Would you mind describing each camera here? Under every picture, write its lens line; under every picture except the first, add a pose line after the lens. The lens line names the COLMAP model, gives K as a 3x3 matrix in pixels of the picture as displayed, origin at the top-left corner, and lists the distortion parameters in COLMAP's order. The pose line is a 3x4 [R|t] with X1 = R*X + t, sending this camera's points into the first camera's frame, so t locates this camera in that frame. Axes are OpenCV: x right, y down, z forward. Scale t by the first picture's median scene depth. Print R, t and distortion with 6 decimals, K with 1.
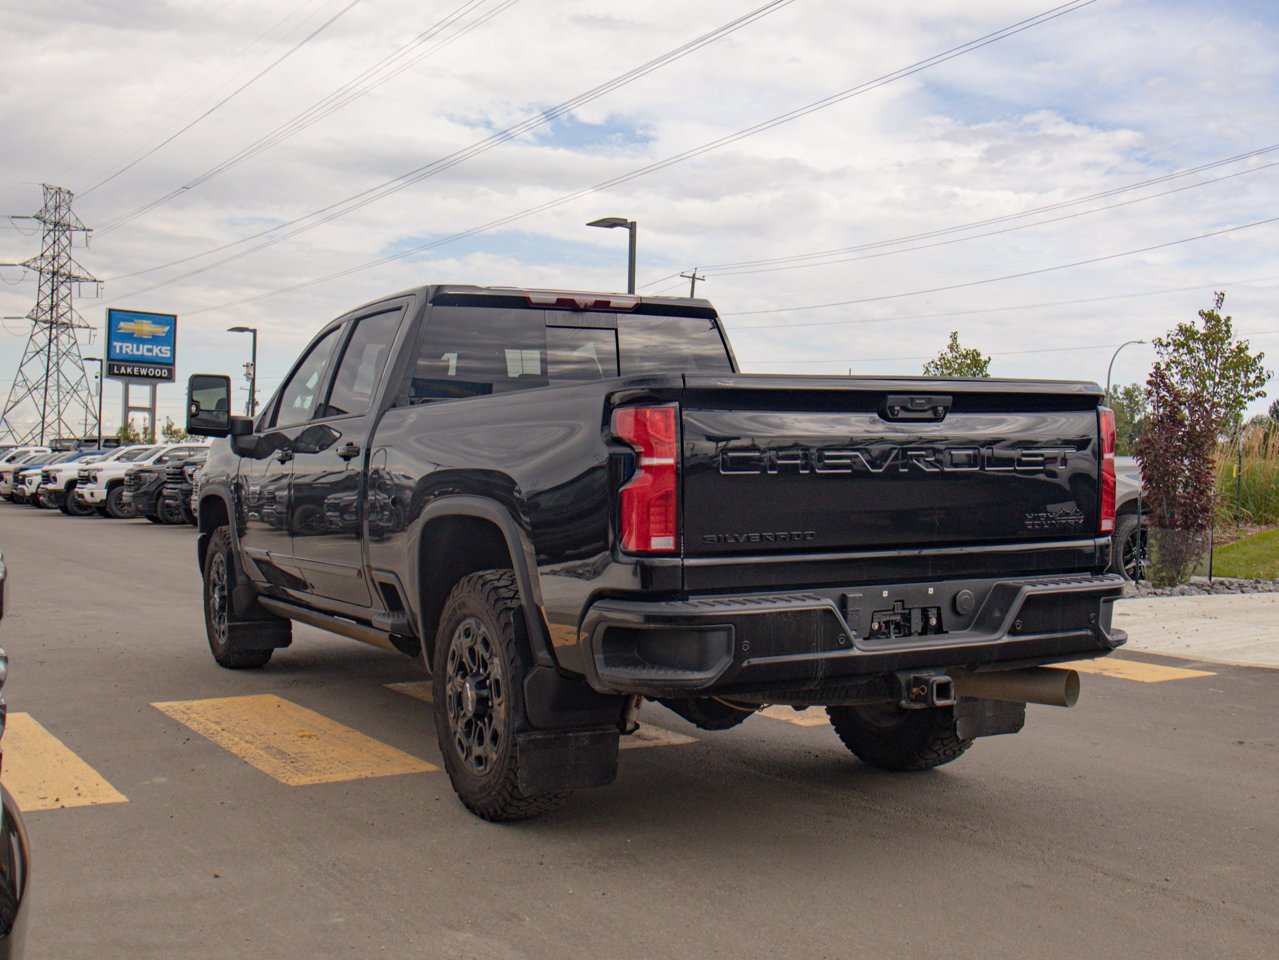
lens RADIAL K [[1406.0, 0, 638.4], [0, 1406.0, 550.4], [0, 0, 1]] dist [0.054125, -0.016178]
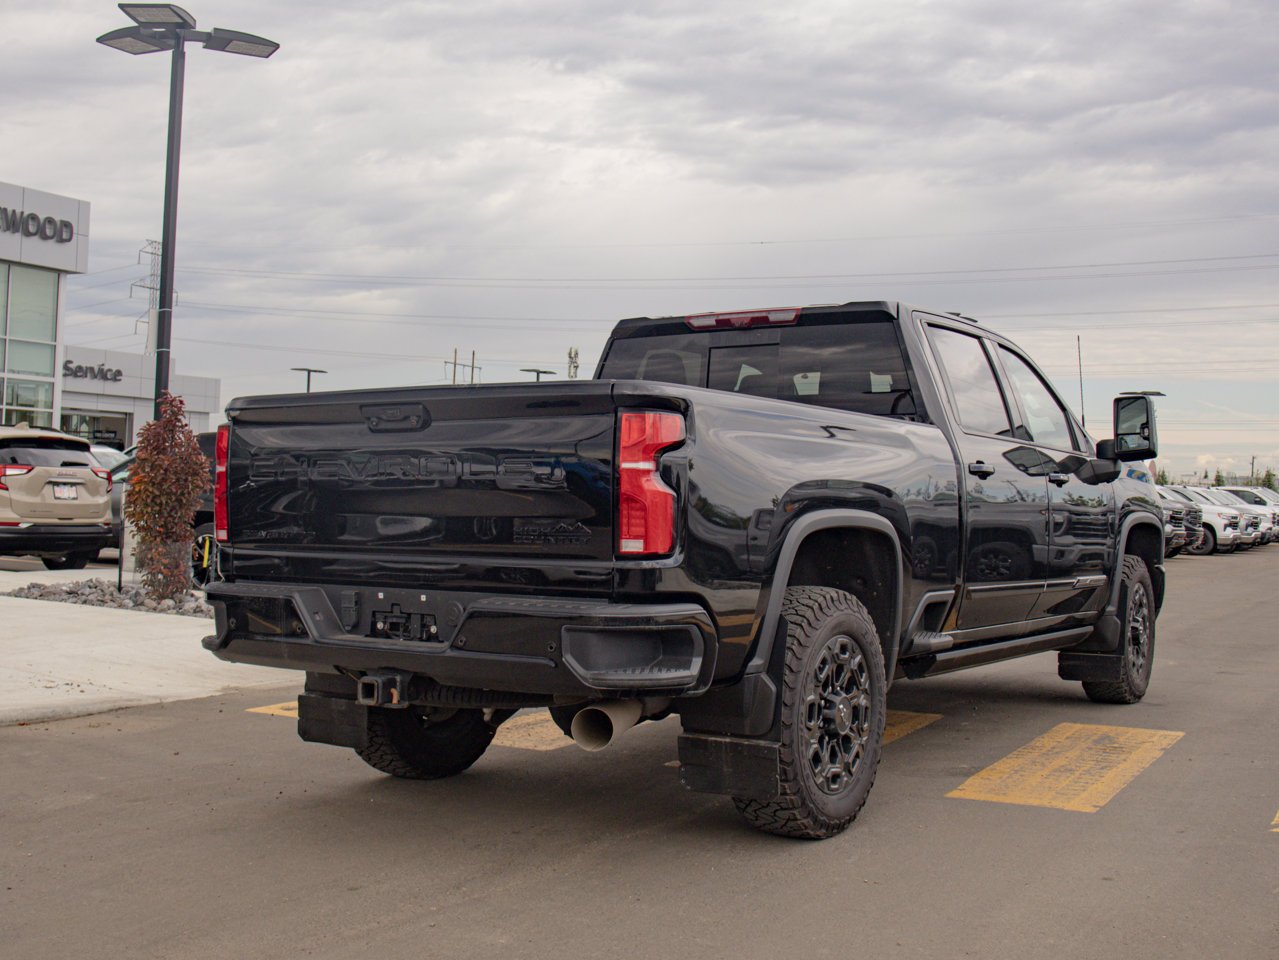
lens RADIAL K [[1501.7, 0, 639.4], [0, 1501.7, 582.5], [0, 0, 1]] dist [-0.014294, 0.012515]
pose [[0.477591, 0.057555, -0.876695, 1.130466], [-0.069126, 0.997220, 0.027810, -0.021400], [0.875859, 0.047321, 0.480242, 0.568072]]
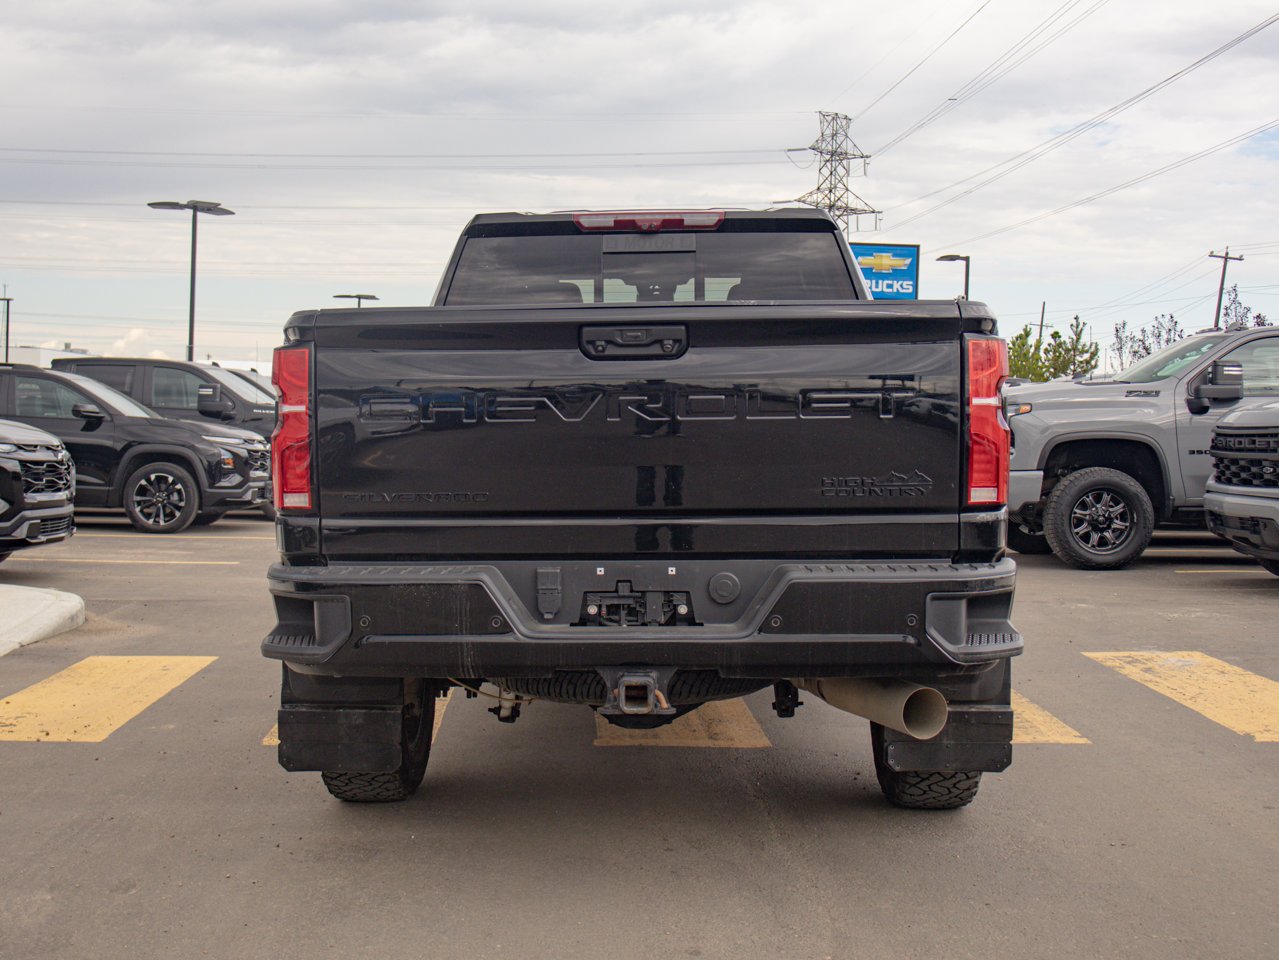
lens RADIAL K [[1637.7, 0, 614.8], [0, 1637.7, 539.7], [0, 0, 1]] dist [0.044473, -0.056492]
pose [[0.857311, 0.038269, -0.513375, 0.603447], [-0.029769, 0.999250, 0.024775, -0.010145], [0.513938, -0.005957, 0.857807, 0.172620]]
